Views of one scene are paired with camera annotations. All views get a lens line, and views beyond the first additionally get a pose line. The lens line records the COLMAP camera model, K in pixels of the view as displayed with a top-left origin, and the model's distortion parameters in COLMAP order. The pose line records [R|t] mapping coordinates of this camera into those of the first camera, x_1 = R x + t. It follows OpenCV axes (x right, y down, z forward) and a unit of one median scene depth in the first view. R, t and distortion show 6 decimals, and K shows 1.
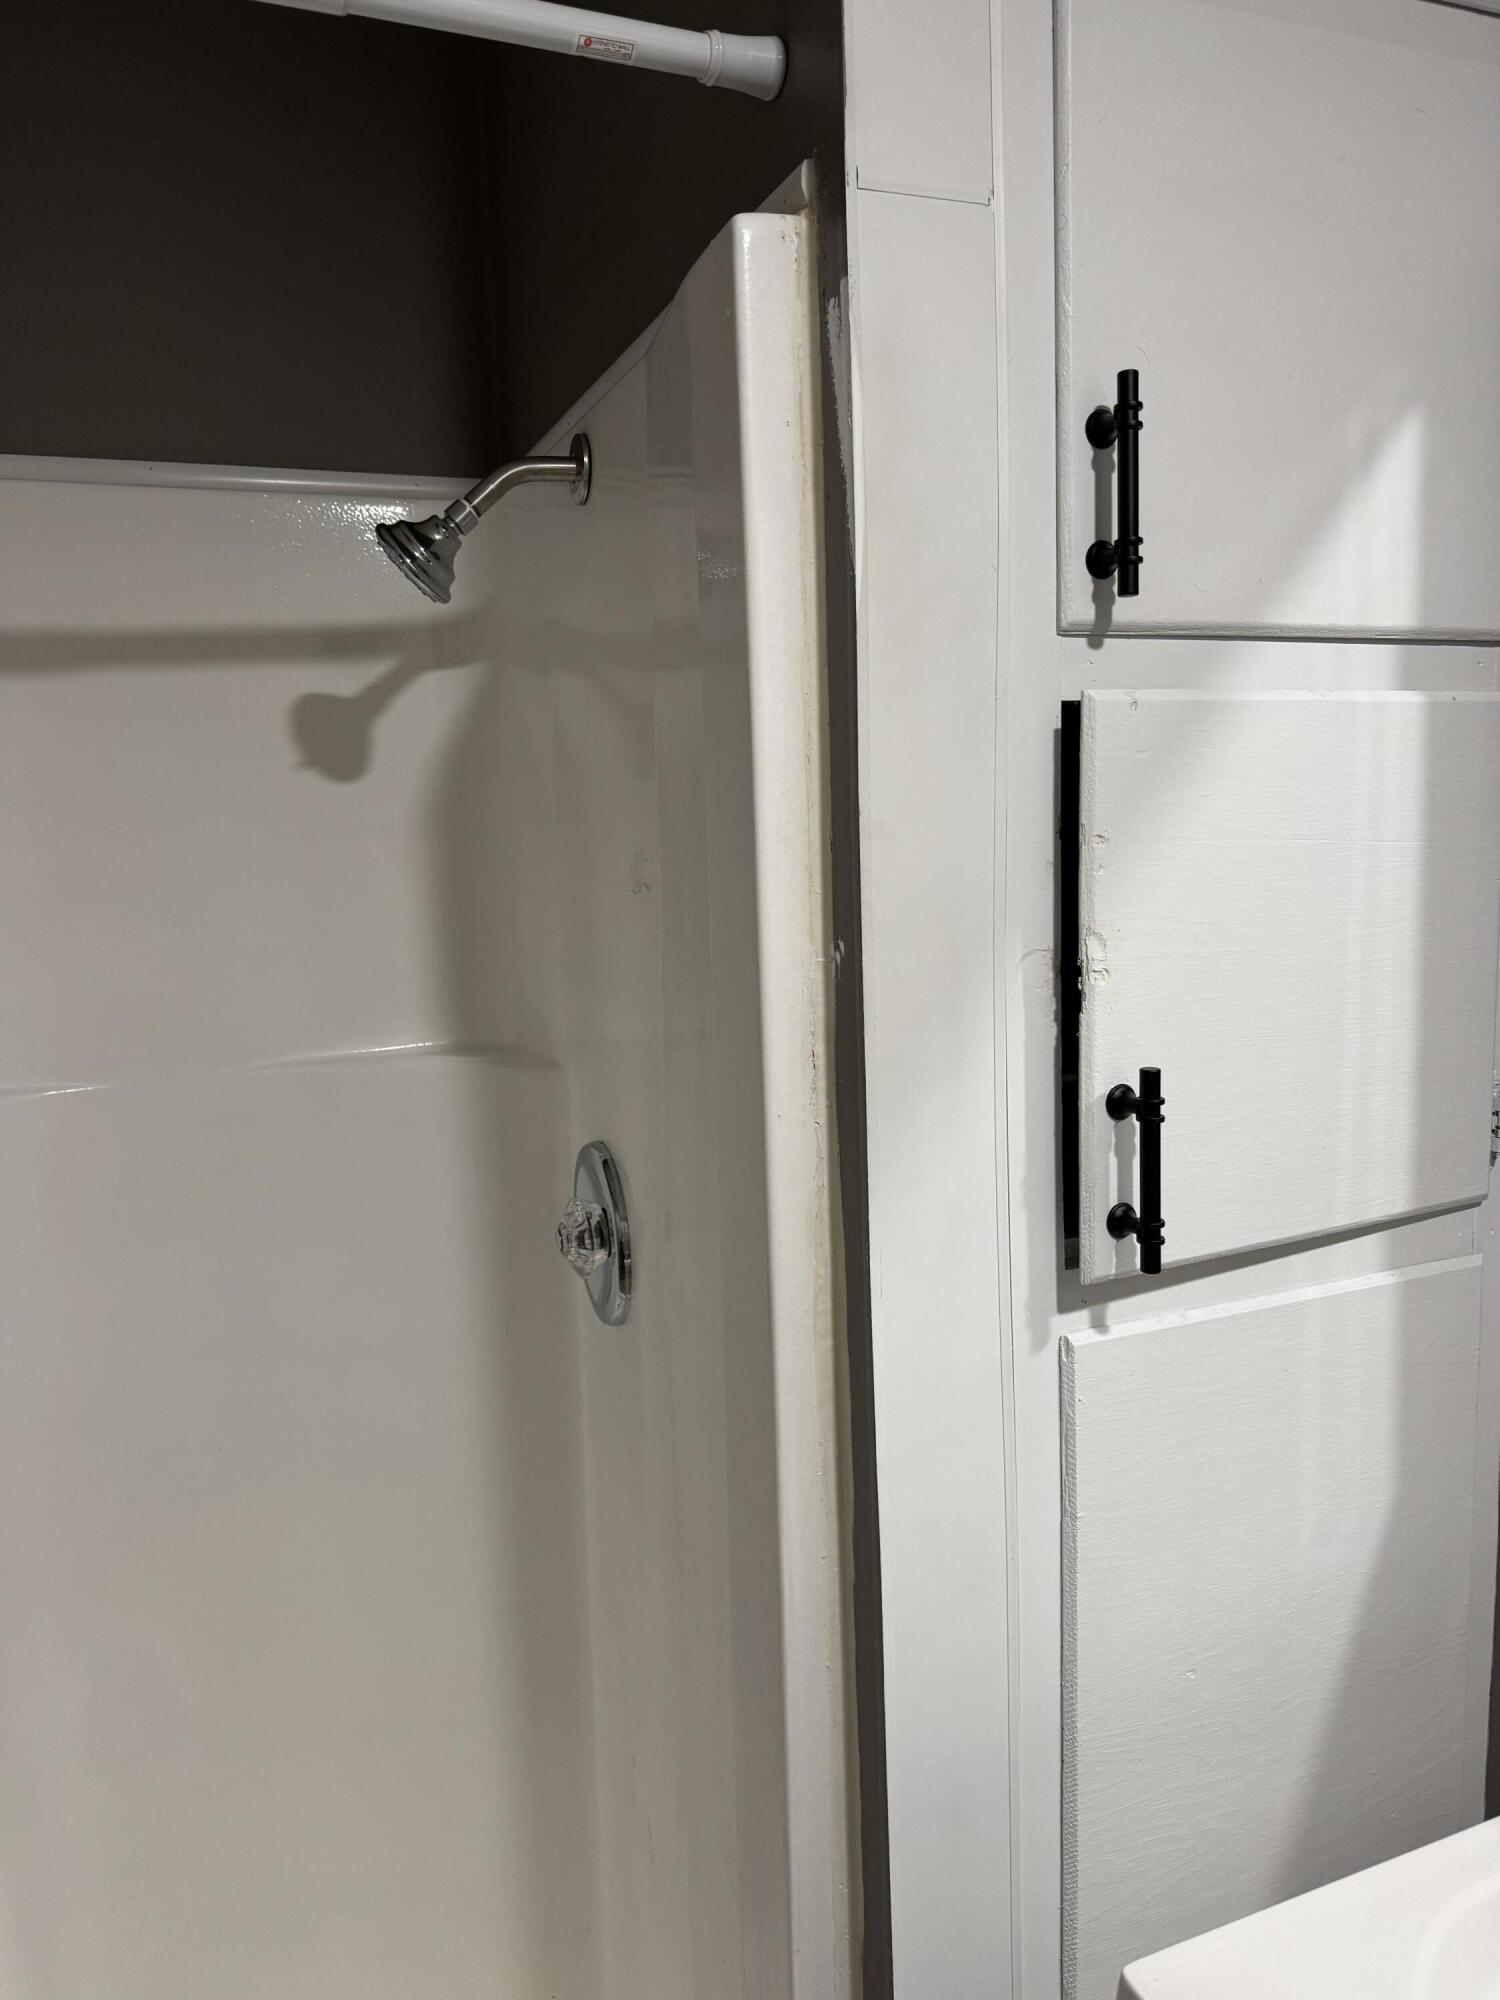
lens RADIAL K [[1405.5, 0, 744.3], [0, 1405.5, 1009.5], [0, 0, 1]] dist [0.061965, -0.055807]
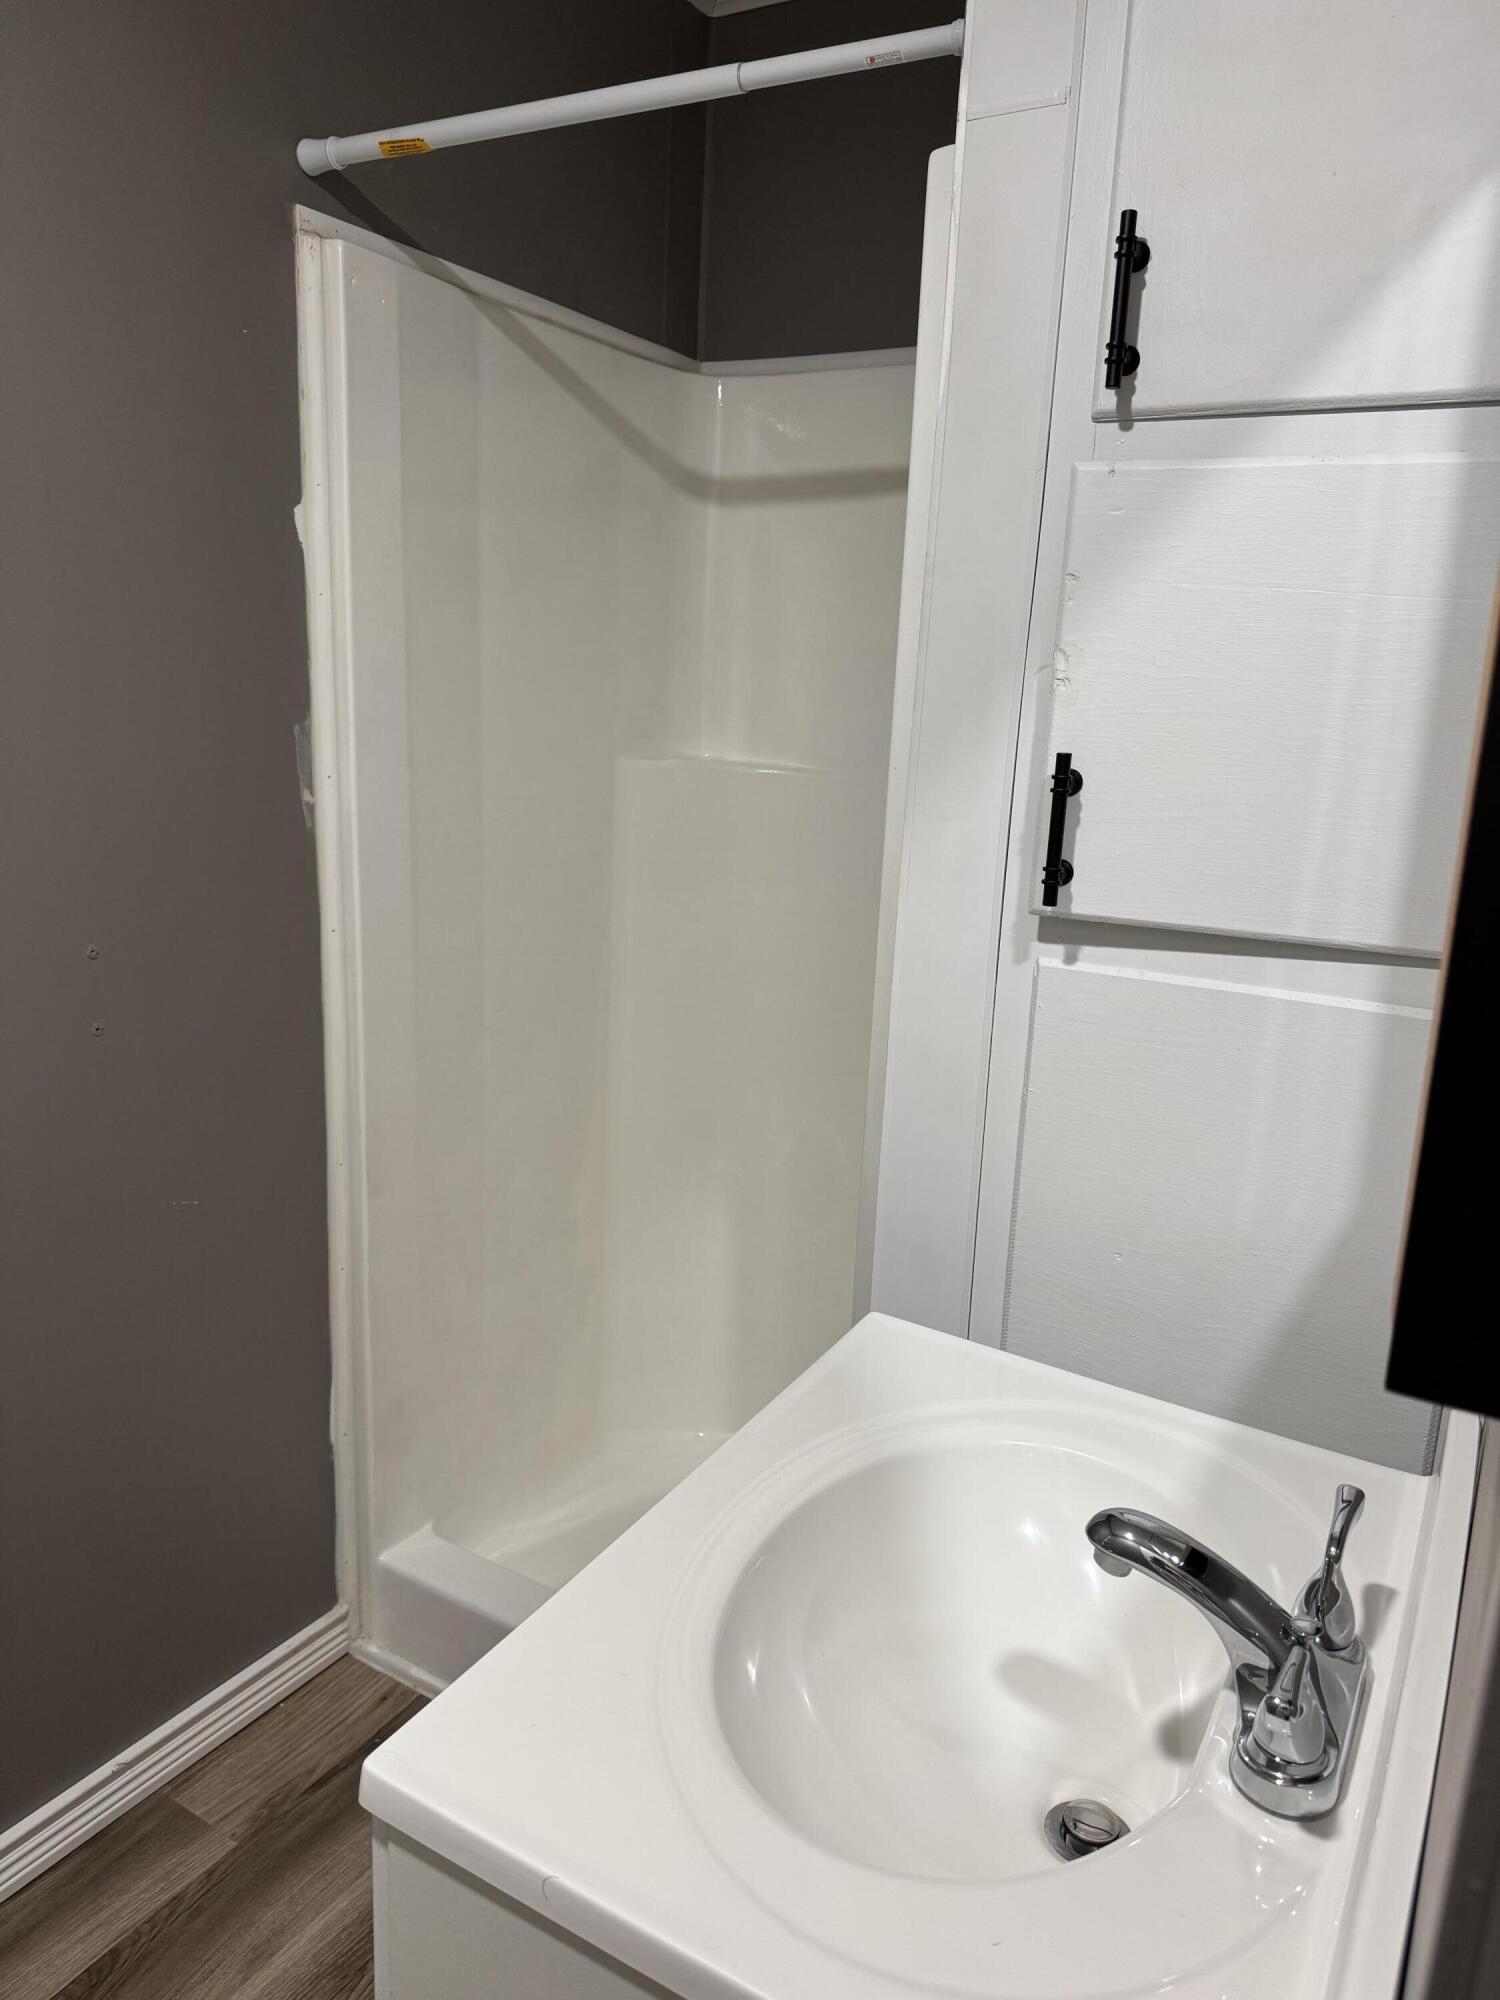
lens RADIAL K [[1405.5, 0, 744.3], [0, 1405.5, 1009.5], [0, 0, 1]] dist [0.061965, -0.055807]
pose [[0.610292, 0.239534, -0.755094, 1.100713], [-0.173295, 0.970471, 0.167794, 0.100129], [0.772989, 0.028451, 0.633781, -0.086661]]
